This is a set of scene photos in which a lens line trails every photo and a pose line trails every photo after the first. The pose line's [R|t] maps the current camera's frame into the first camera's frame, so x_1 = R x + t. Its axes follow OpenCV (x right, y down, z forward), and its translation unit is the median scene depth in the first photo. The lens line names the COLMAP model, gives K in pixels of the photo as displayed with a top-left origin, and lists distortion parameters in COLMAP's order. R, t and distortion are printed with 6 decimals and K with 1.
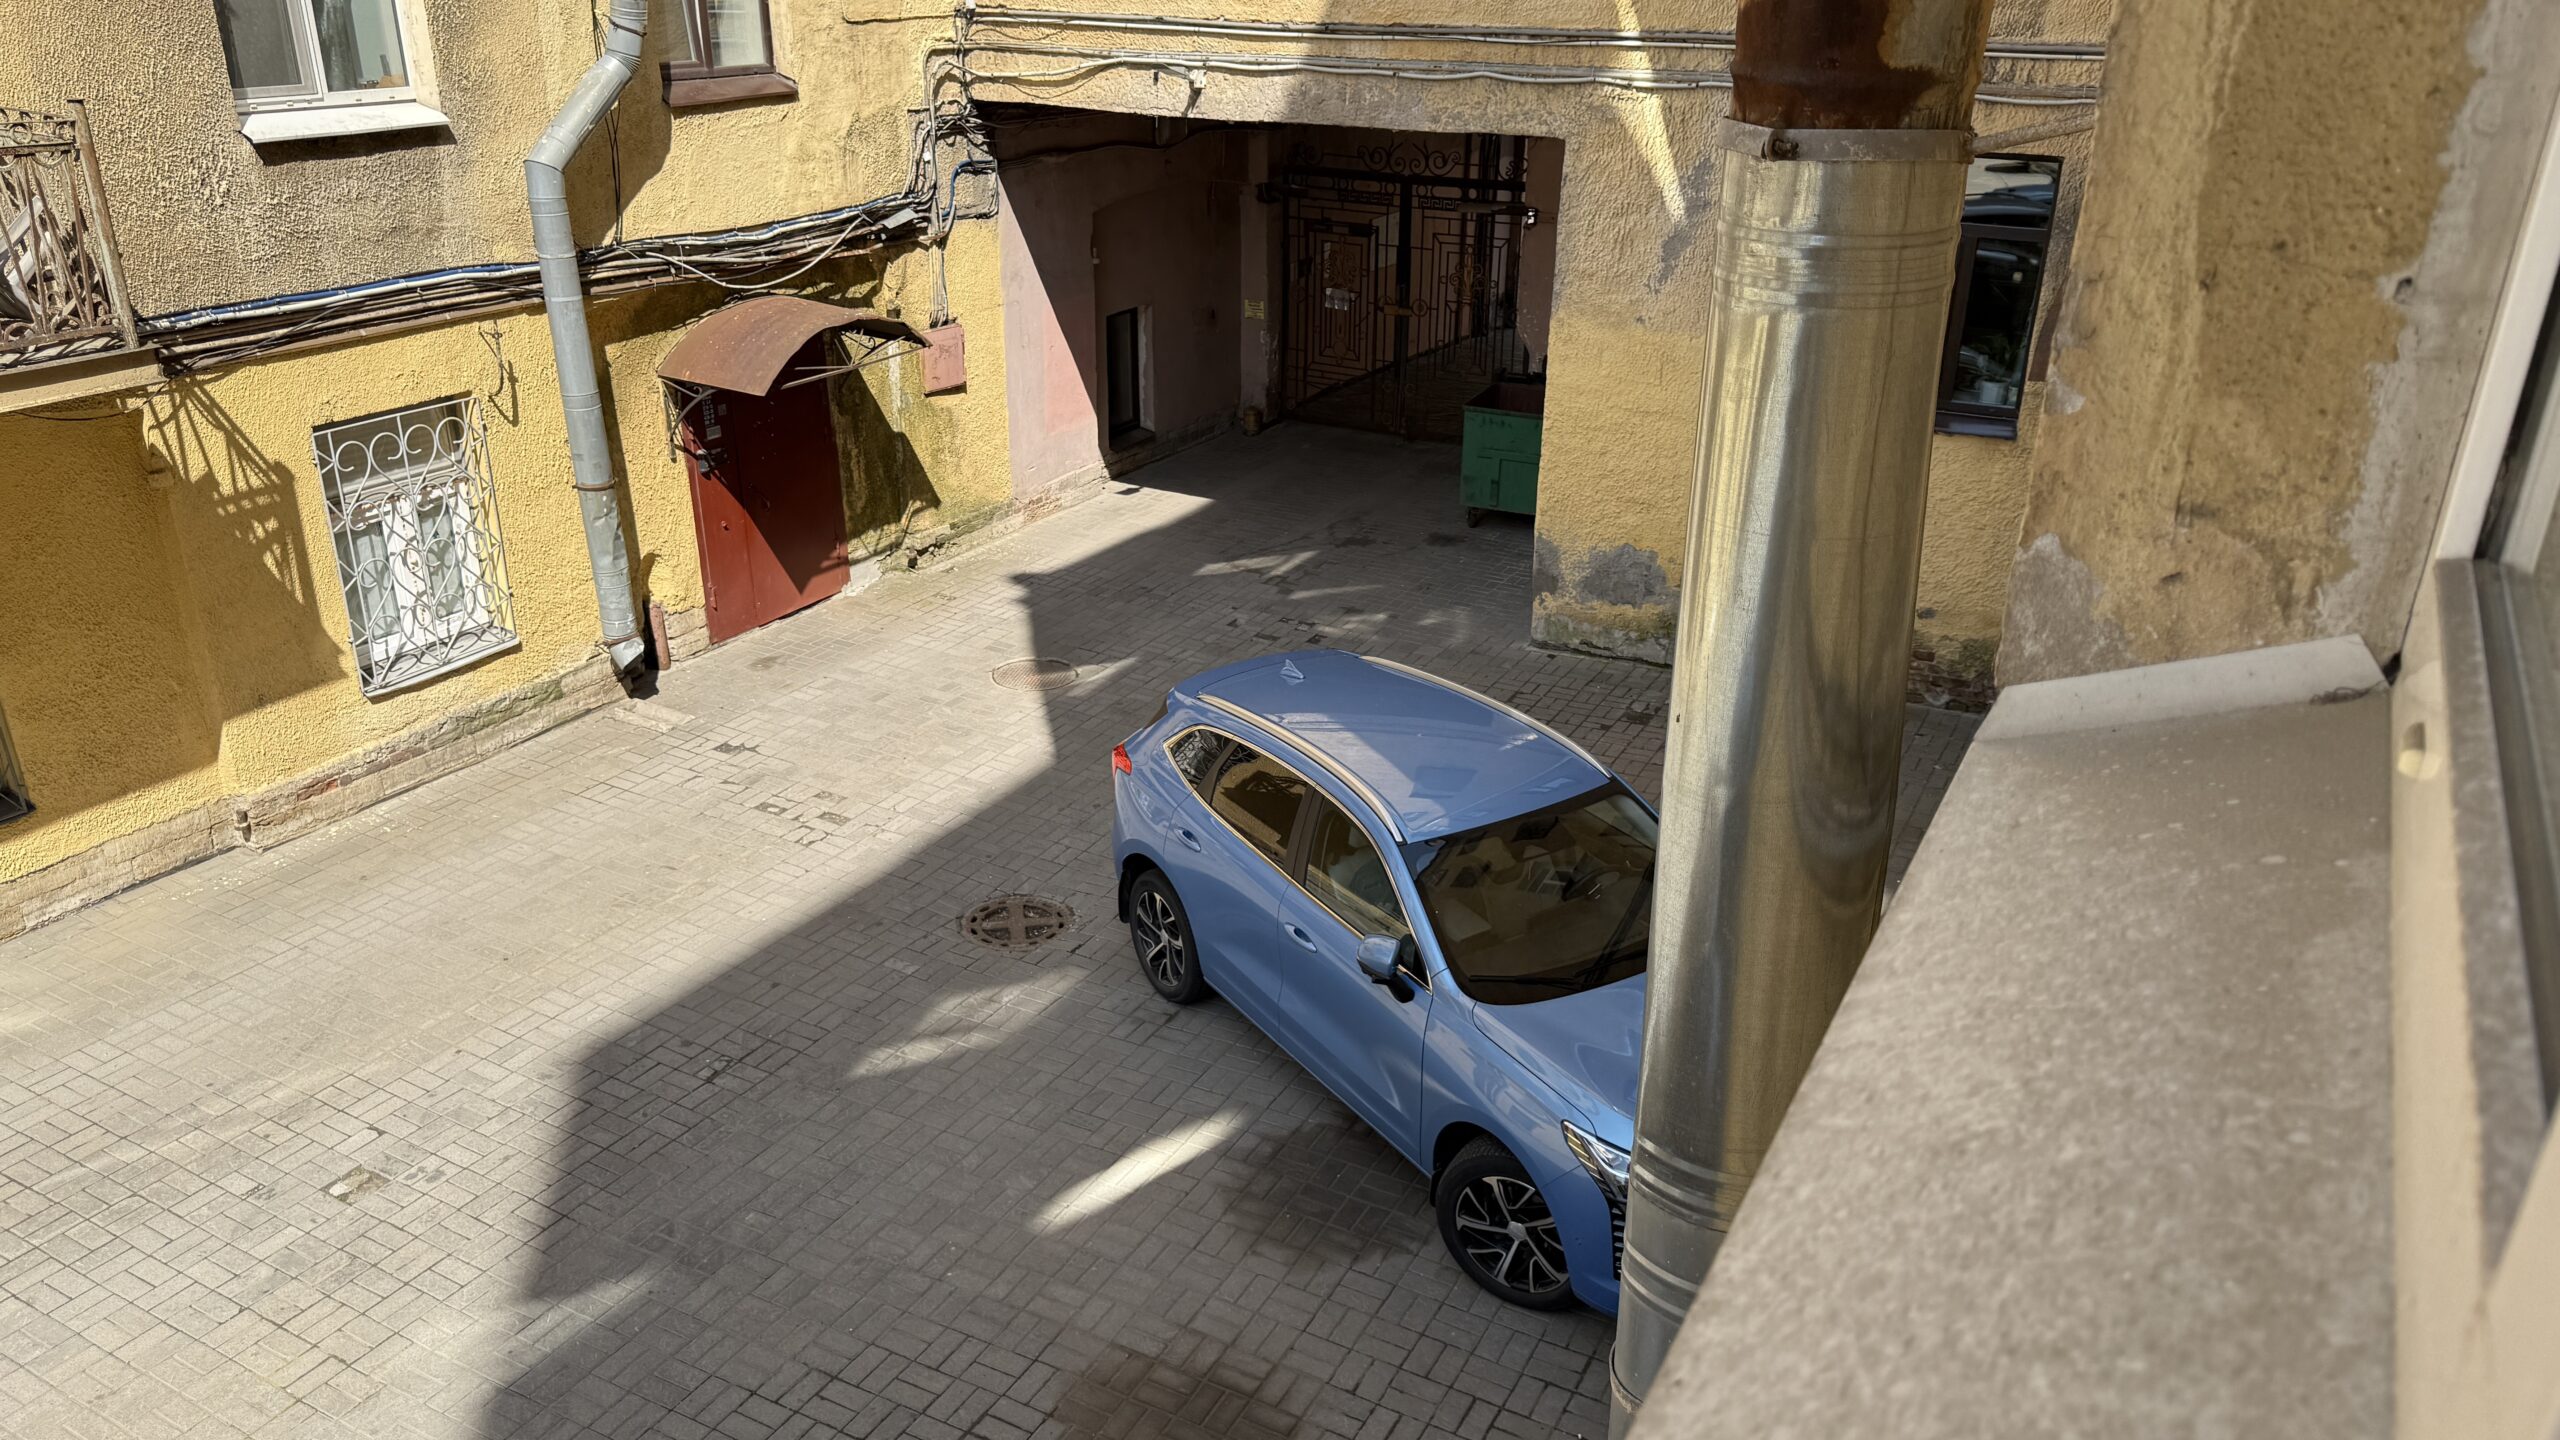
lens RADIAL K [[1815.0, 0, 1285.7], [0, 1815.0, 728.1], [0, 0, 1]] dist [-0.002870, -0.000432]
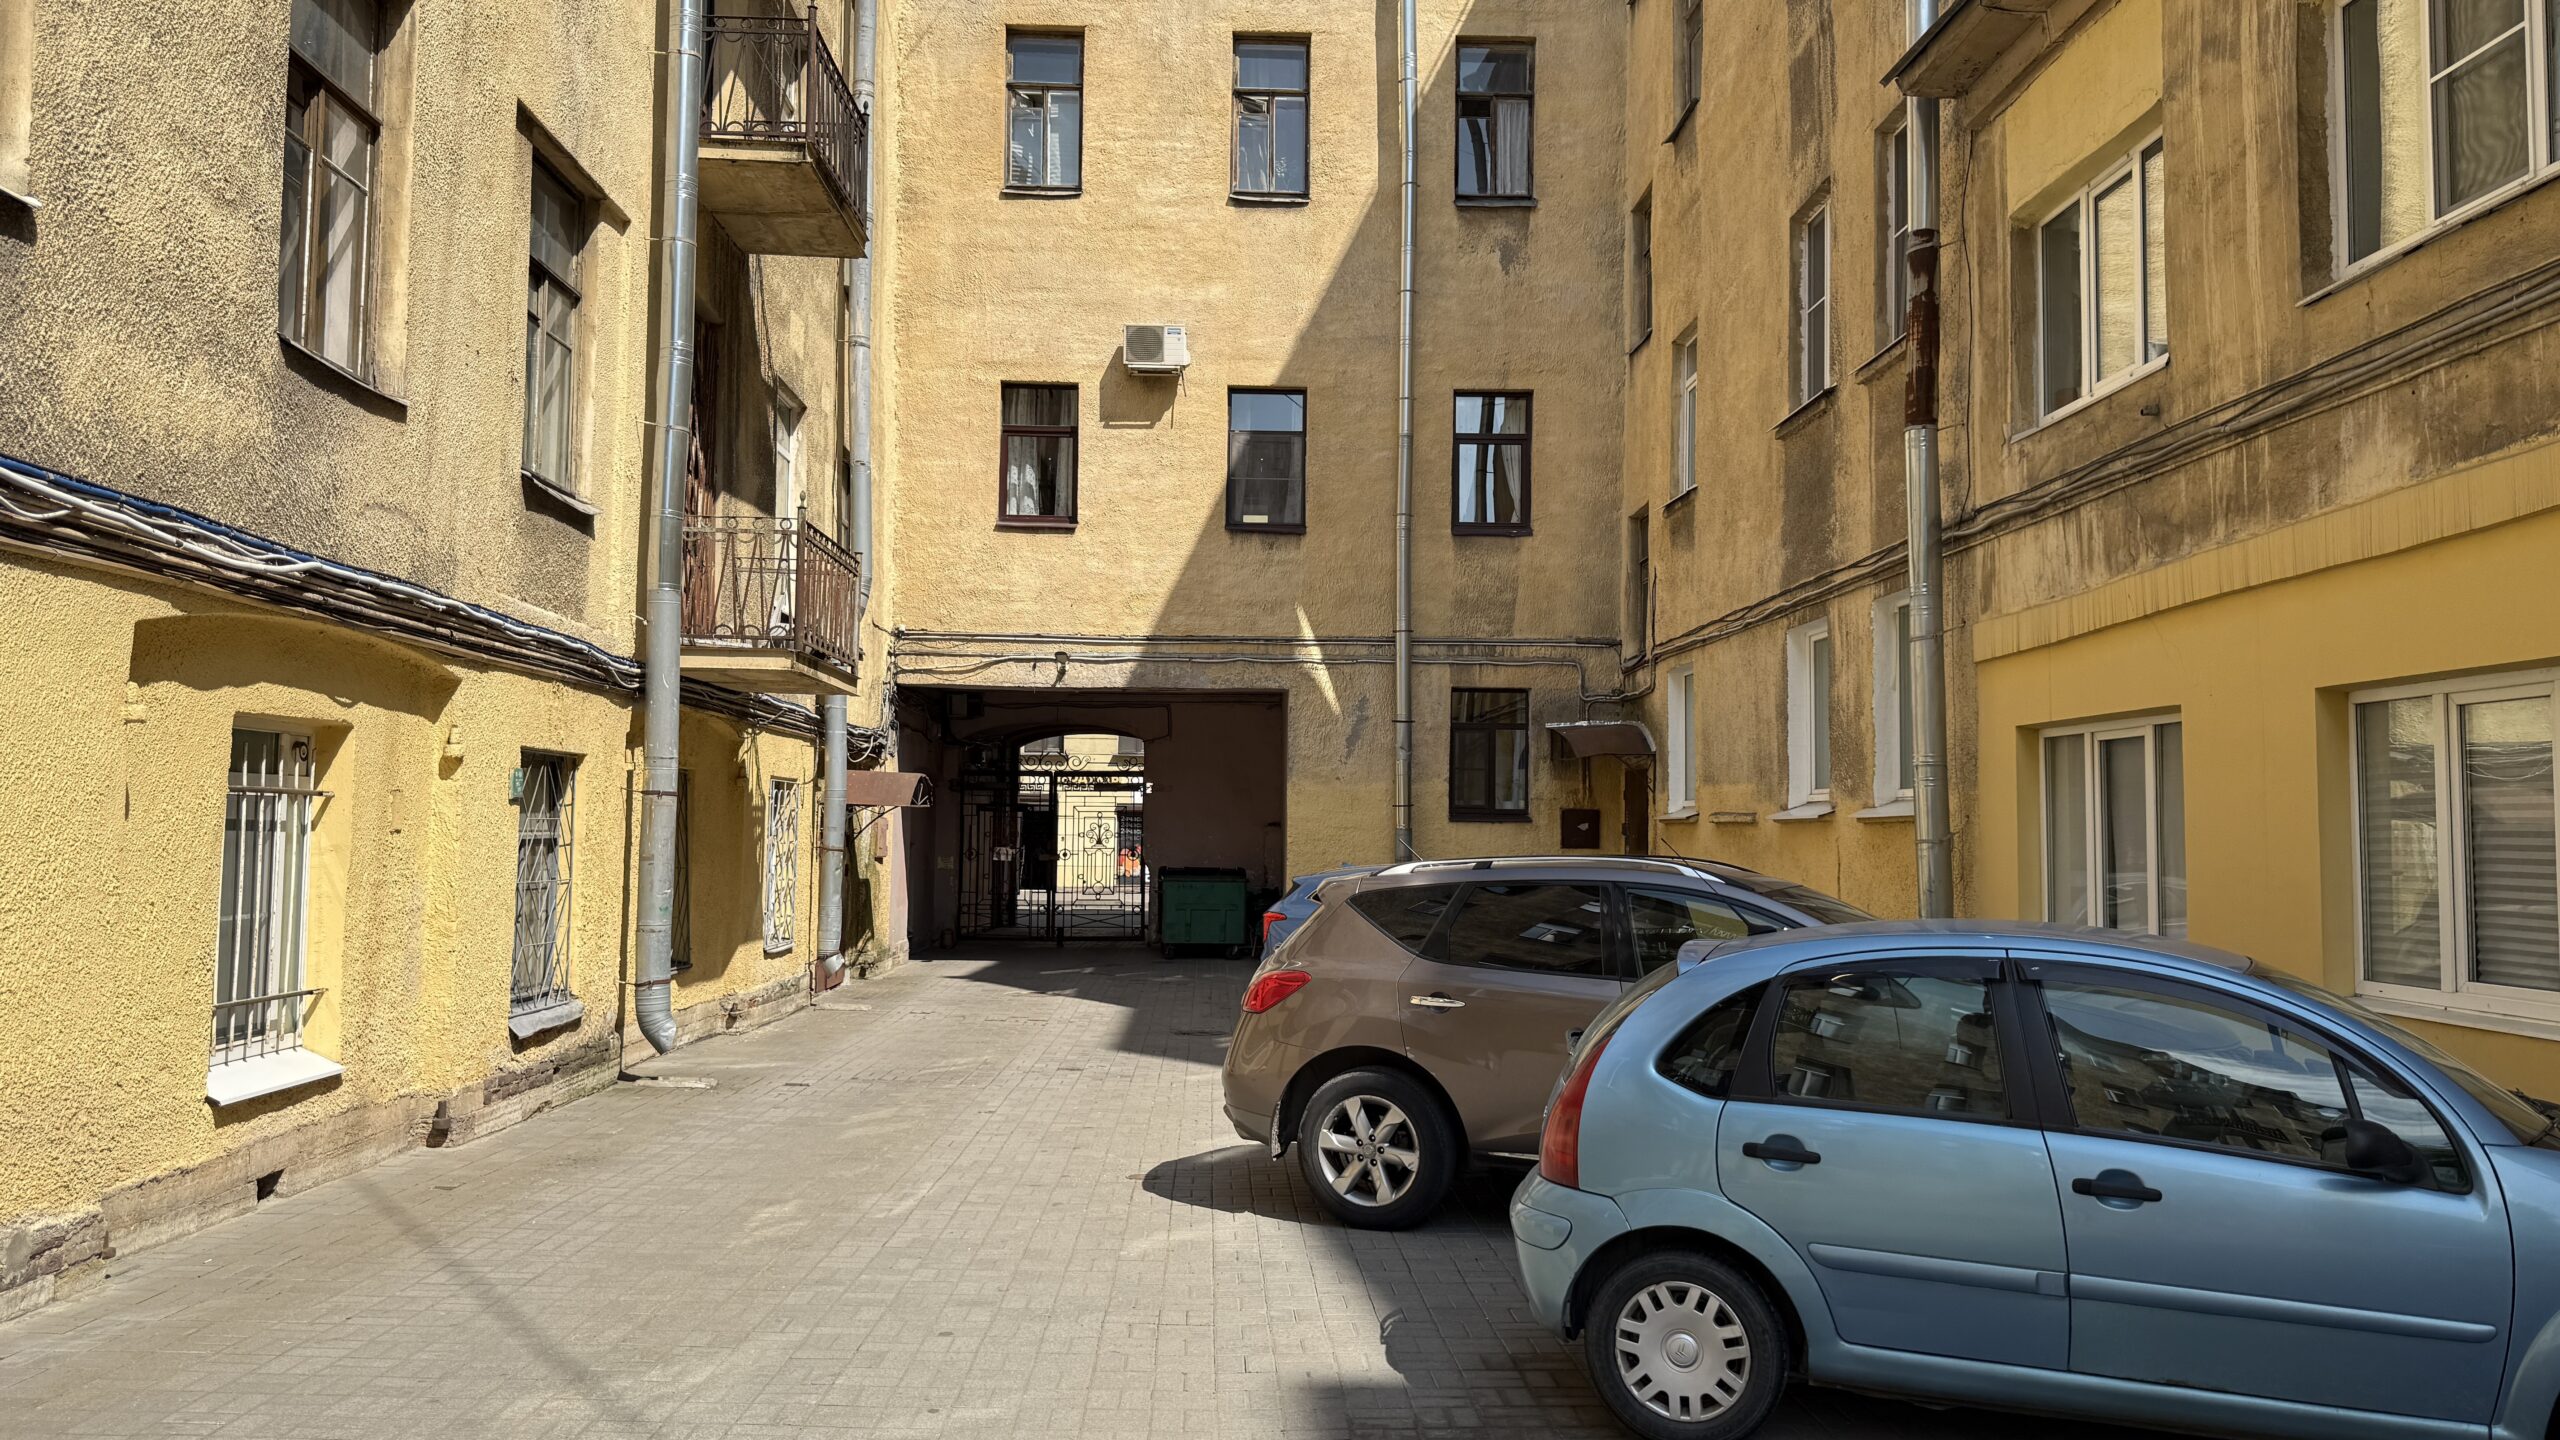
lens RADIAL K [[1815.0, 0, 1276.4], [0, 1815.0, 717.9], [0, 0, 1]] dist [-0.002870, -0.000432]
pose [[0.858002, 0.031494, 0.512679, -0.819575], [0.203033, 0.896038, -0.394834, 0.445406], [-0.471815, 0.442859, 0.762408, -0.430756]]
